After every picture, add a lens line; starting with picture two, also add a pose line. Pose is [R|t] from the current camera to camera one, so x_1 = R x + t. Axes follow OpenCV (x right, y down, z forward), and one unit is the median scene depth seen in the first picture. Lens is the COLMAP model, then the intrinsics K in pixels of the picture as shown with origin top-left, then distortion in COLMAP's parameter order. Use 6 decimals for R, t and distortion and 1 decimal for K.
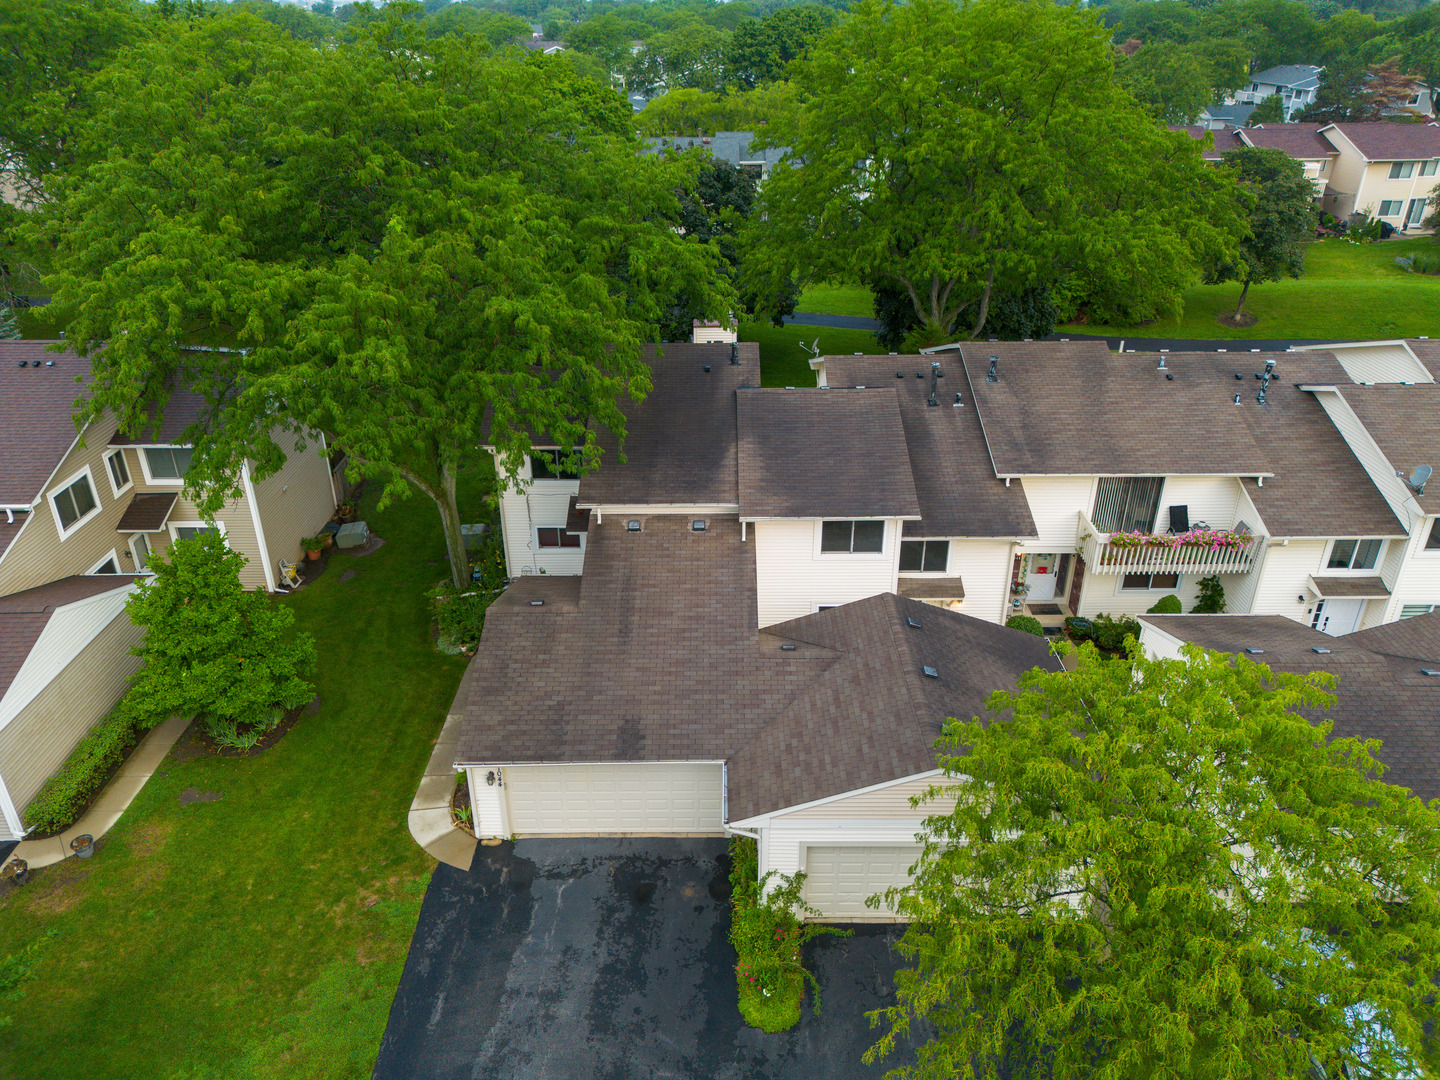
lens RADIAL K [[1014.3, 0, 720.0], [0, 1014.3, 540.0], [0, 0, 1]] dist [0.054140, -0.057049]
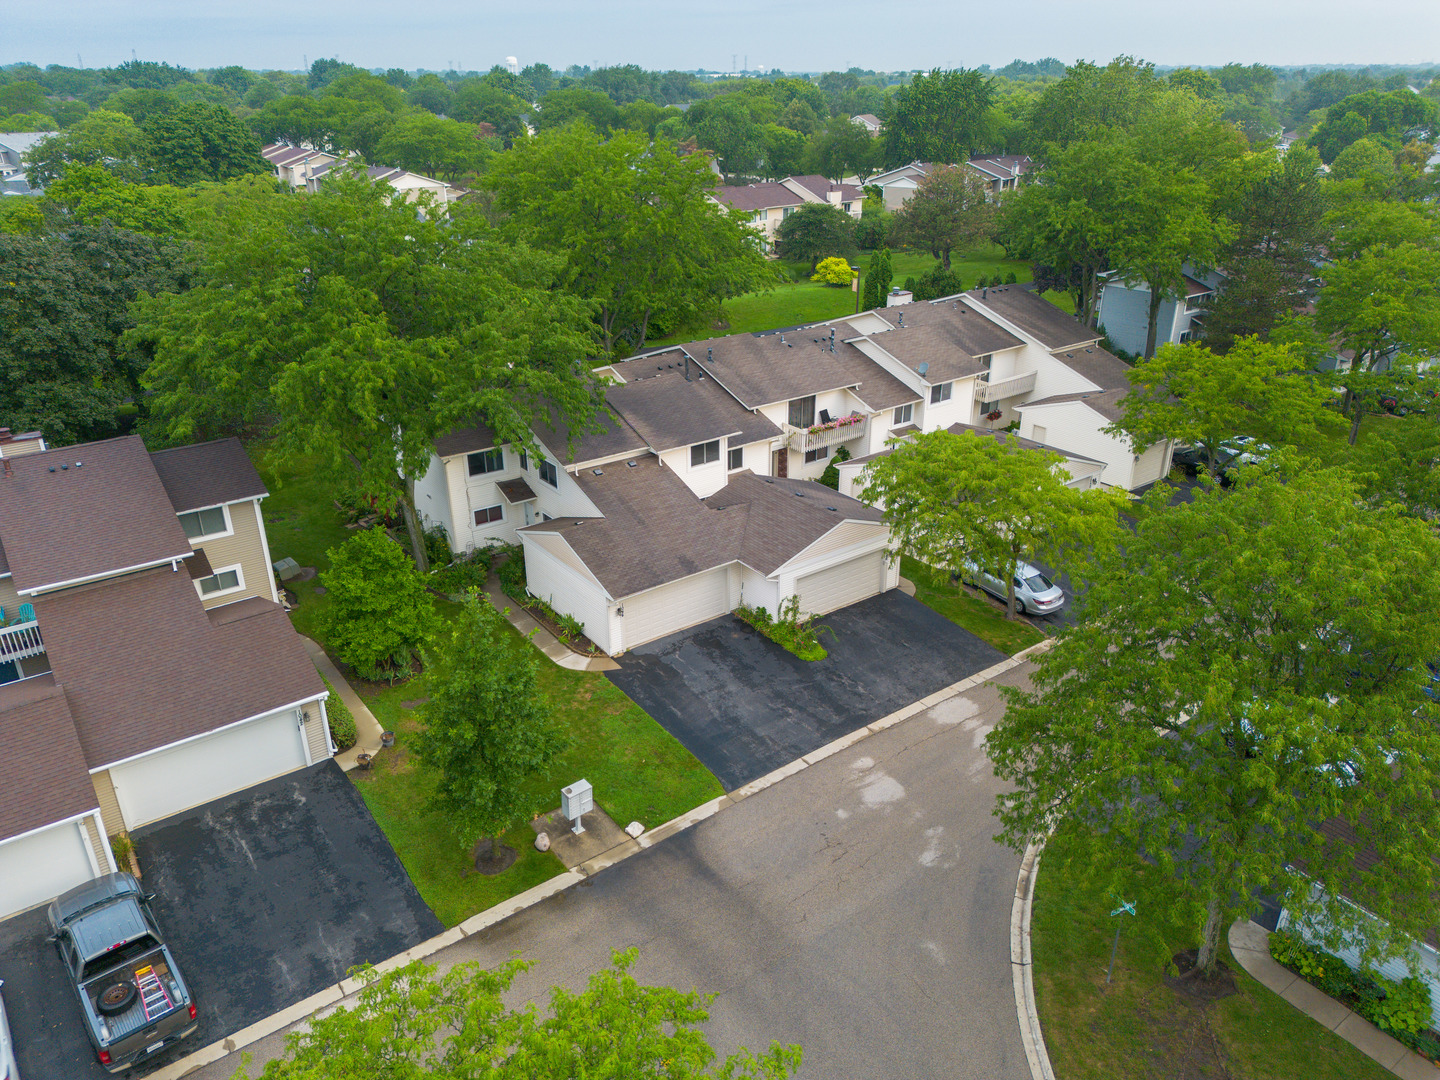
lens RADIAL K [[1007.2, 0, 720.0], [0, 1007.2, 540.0], [0, 0, 1]] dist [0.094509, -0.116265]
pose [[0.803110, -0.247151, 0.542153, -0.809589], [0.275040, 0.960944, 0.030639, 0.092128], [-0.528552, 0.124508, 0.839721, -0.438764]]
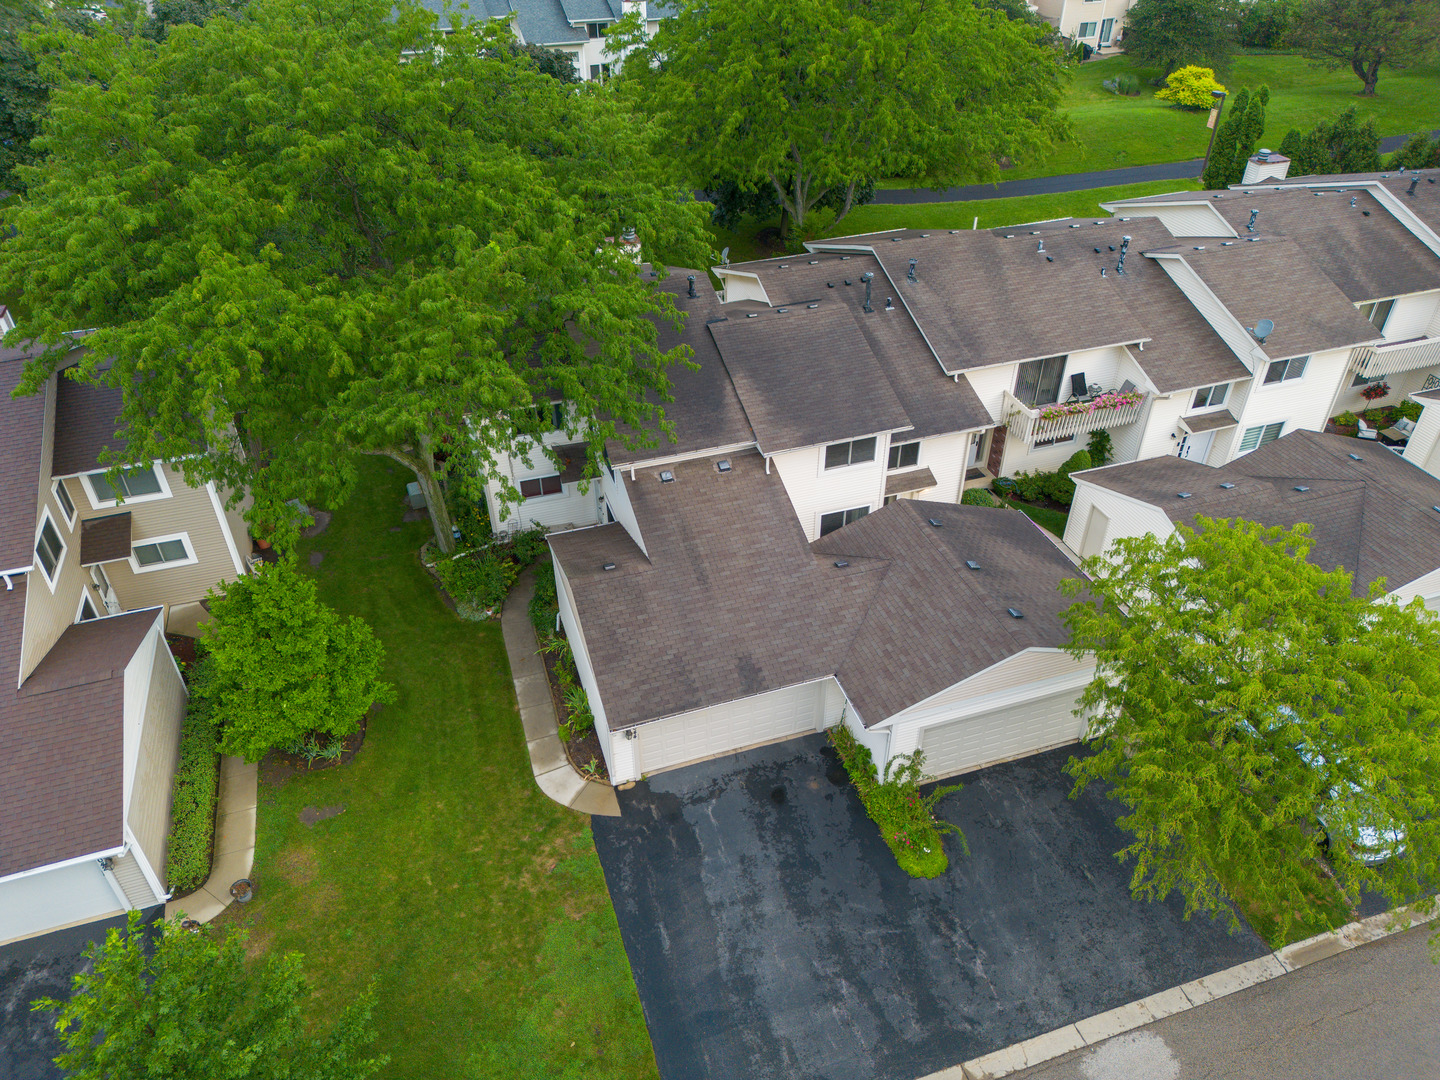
lens RADIAL K [[1014.3, 0, 720.0], [0, 1014.3, 540.0], [0, 0, 1]] dist [0.054140, -0.057049]
pose [[0.948848, -0.188538, 0.253259, -0.306229], [0.145041, 0.972771, 0.180773, -0.129976], [-0.280446, -0.134793, 0.950358, -0.041942]]
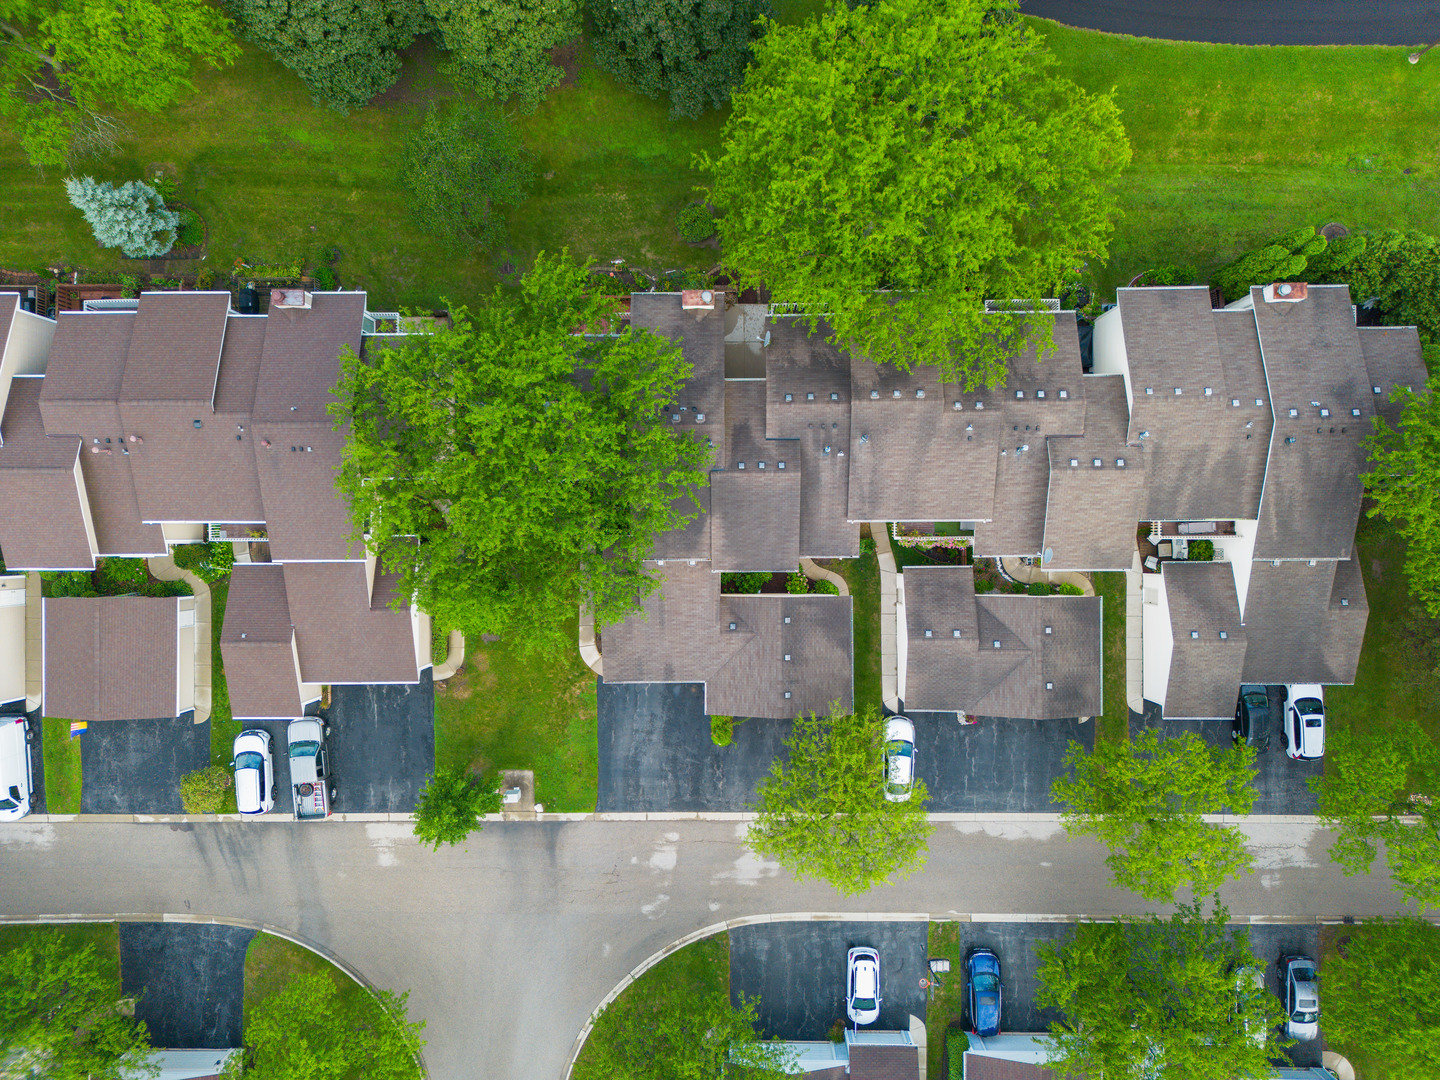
lens RADIAL K [[1014.3, 0, 720.0], [0, 1014.3, 540.0], [0, 0, 1]] dist [0.054140, -0.057049]
pose [[0.999969, -0.002834, -0.007331, 0.048713], [0.007817, 0.455481, 0.890211, -1.807139], [0.000816, -0.890241, 0.455489, 0.102583]]
